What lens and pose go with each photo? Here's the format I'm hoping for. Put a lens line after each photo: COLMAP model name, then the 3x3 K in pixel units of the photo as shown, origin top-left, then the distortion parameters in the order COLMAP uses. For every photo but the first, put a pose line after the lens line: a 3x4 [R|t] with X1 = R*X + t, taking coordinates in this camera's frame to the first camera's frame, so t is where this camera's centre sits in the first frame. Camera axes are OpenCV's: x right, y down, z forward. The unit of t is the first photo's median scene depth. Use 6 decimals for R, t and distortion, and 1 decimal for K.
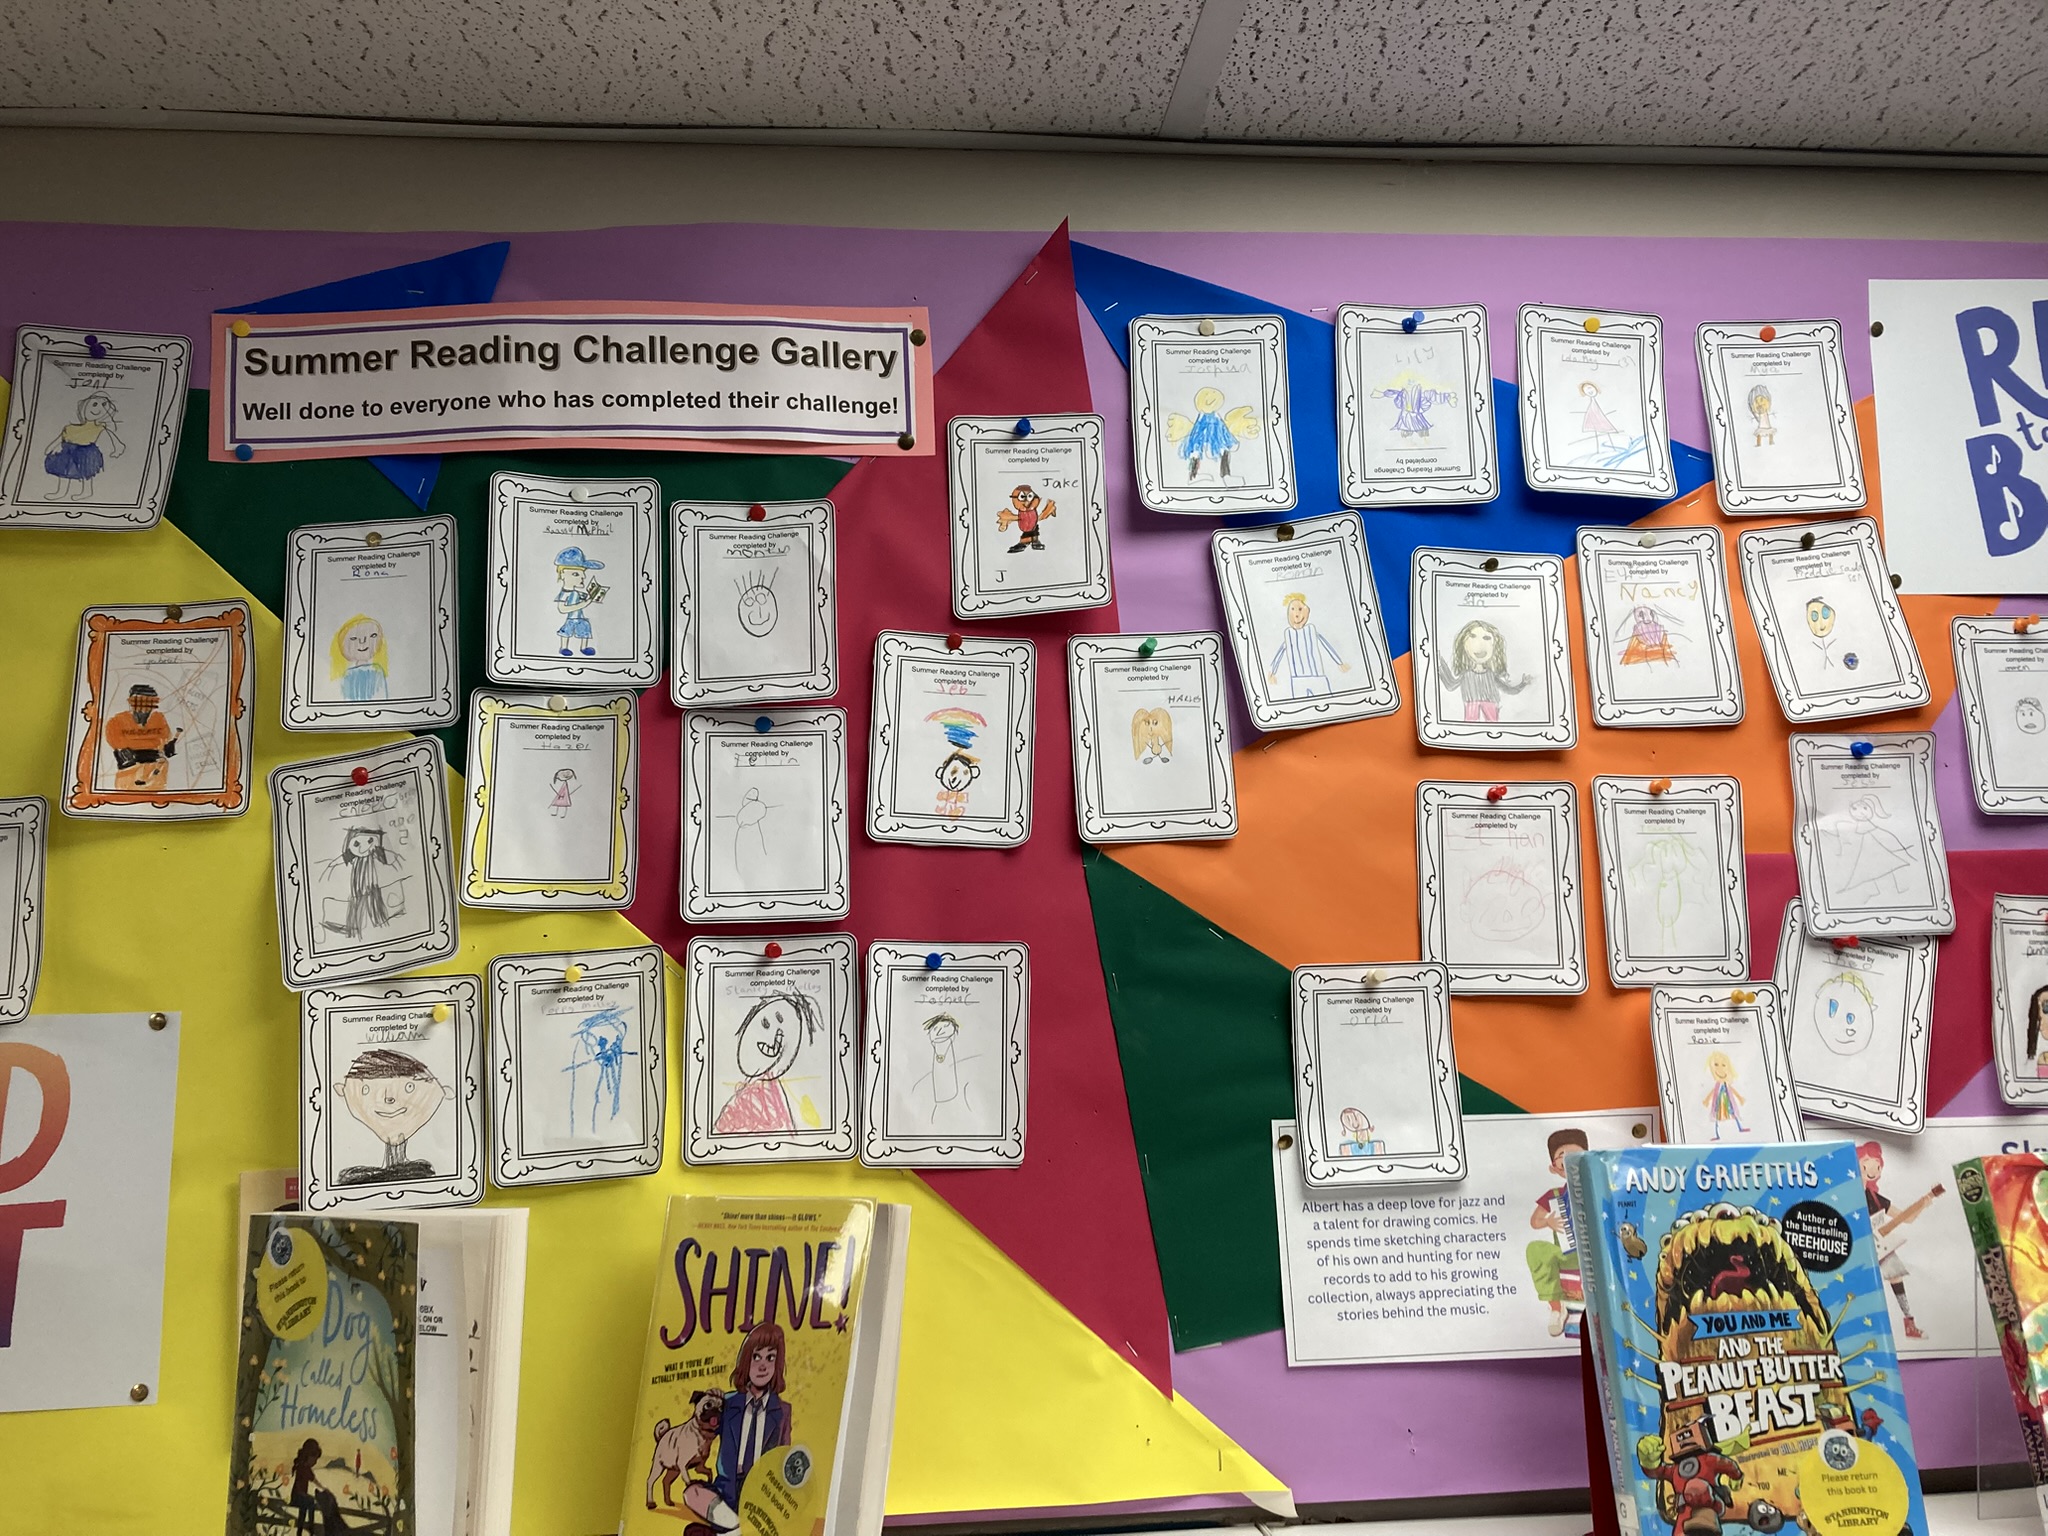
lens RADIAL K [[1610.7, 0, 1024.0], [0, 1610.7, 768.0], [0, 0, 1]] dist [0.043539, -0.048064]
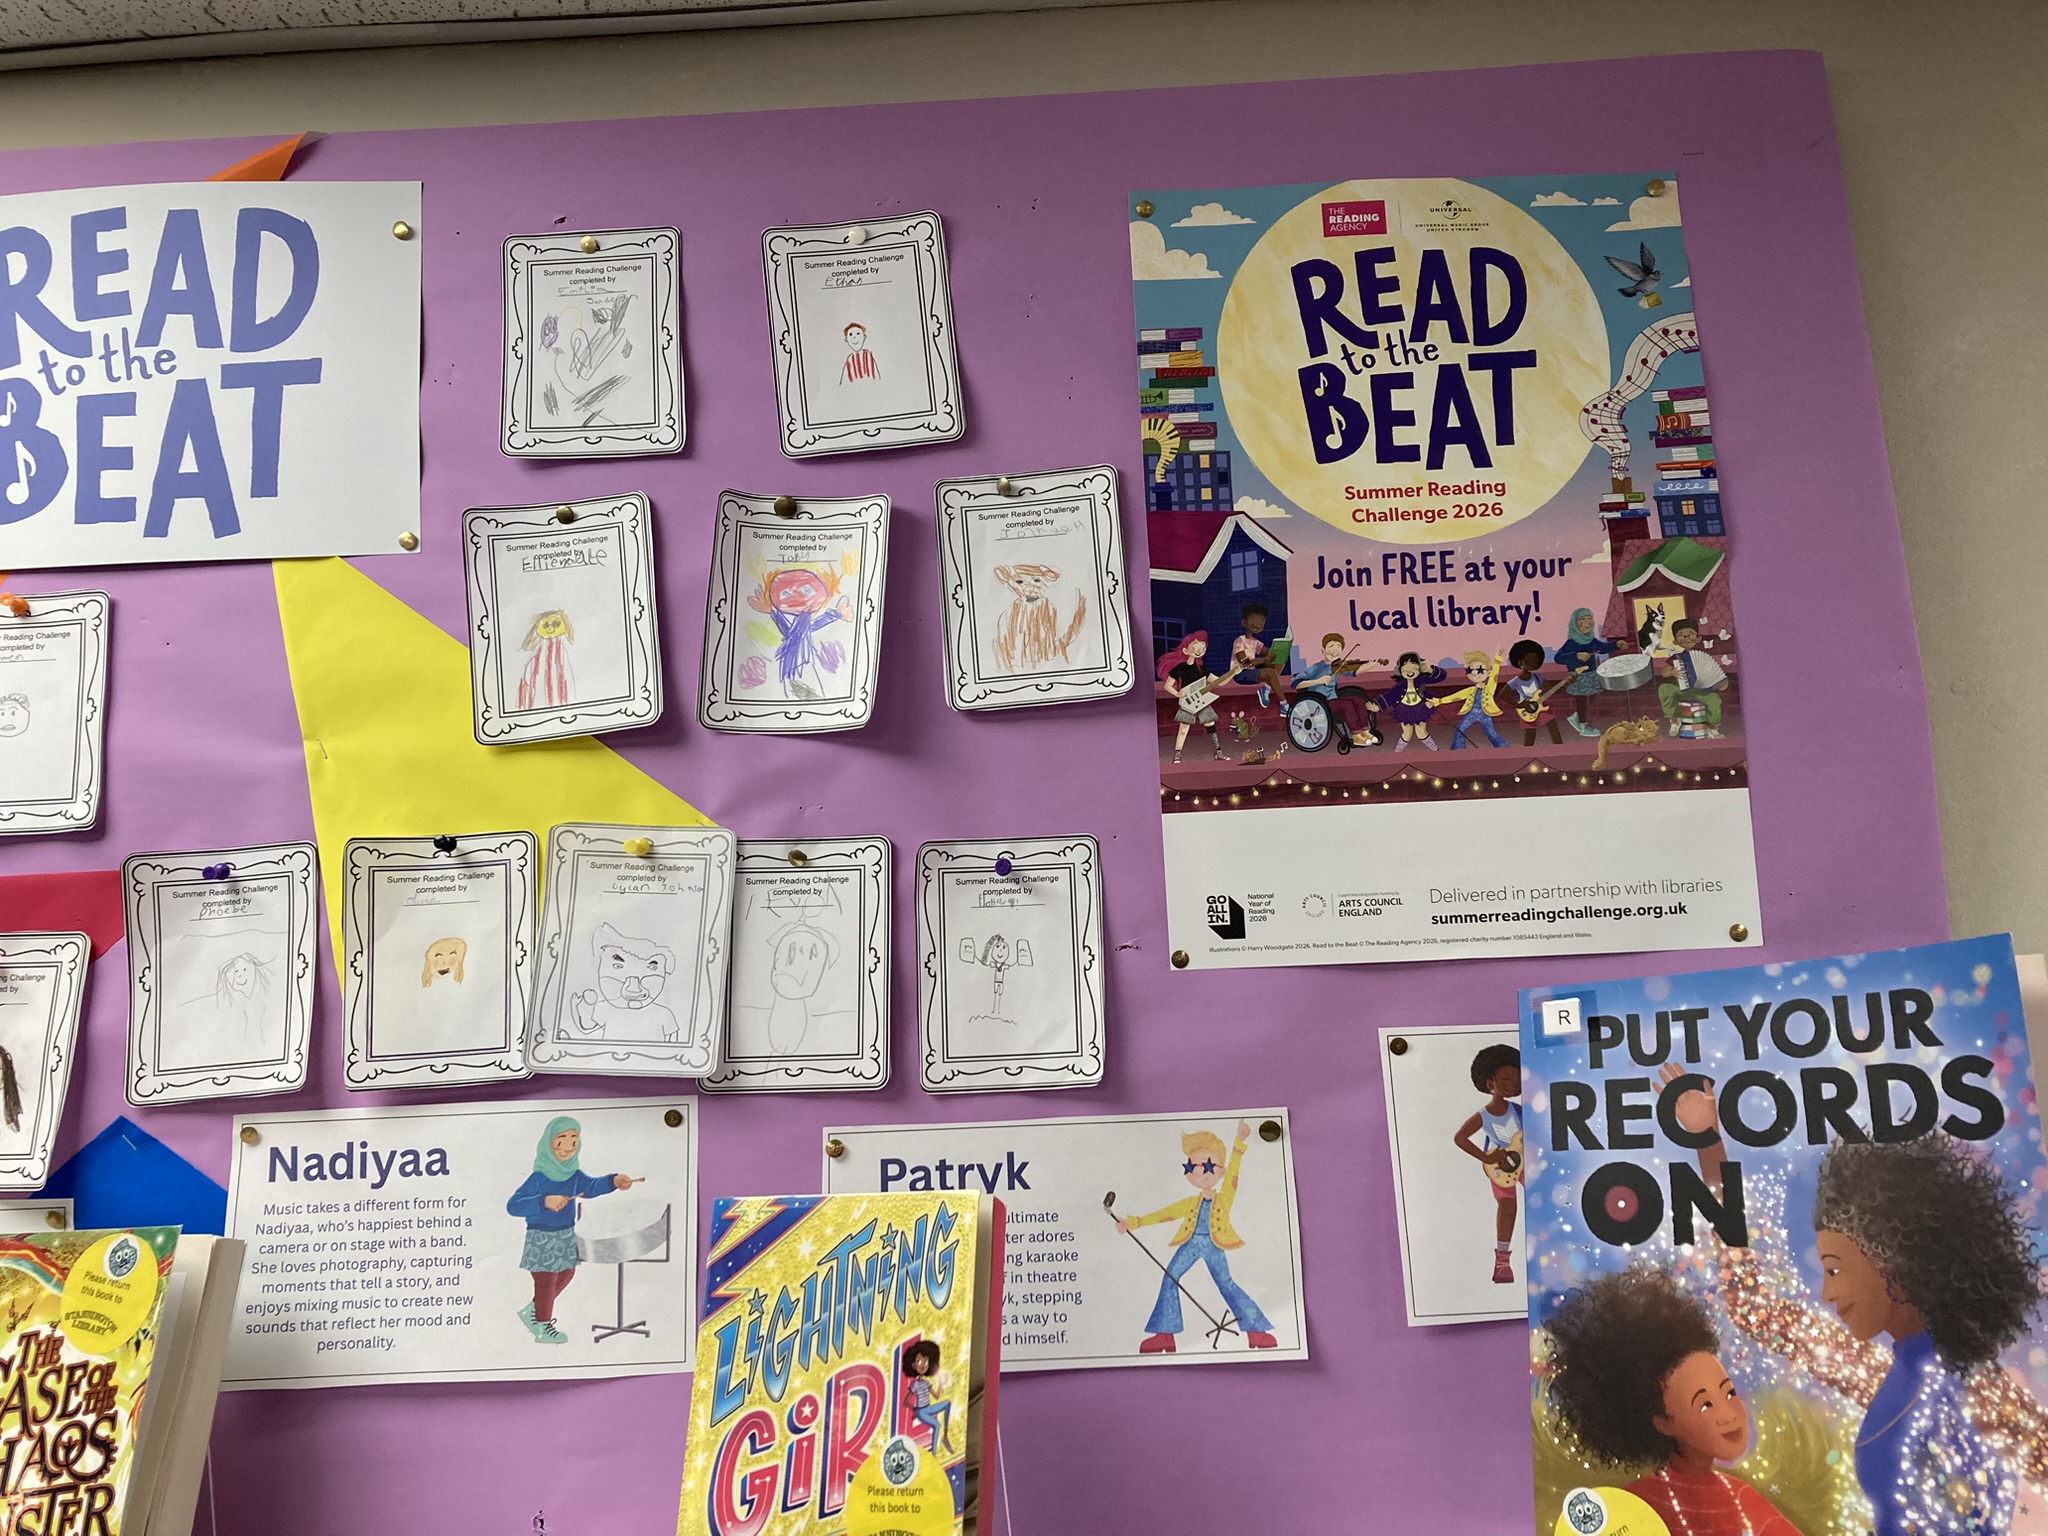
lens RADIAL K [[1609.7, 0, 1024.0], [0, 1609.7, 768.0], [0, 0, 1]] dist [0.058371, -0.081847]
pose [[0.994215, -0.041659, -0.098995, 1.305306], [0.042269, 0.999098, 0.004066, 0.014221], [0.098737, -0.008227, 0.995080, 0.241396]]
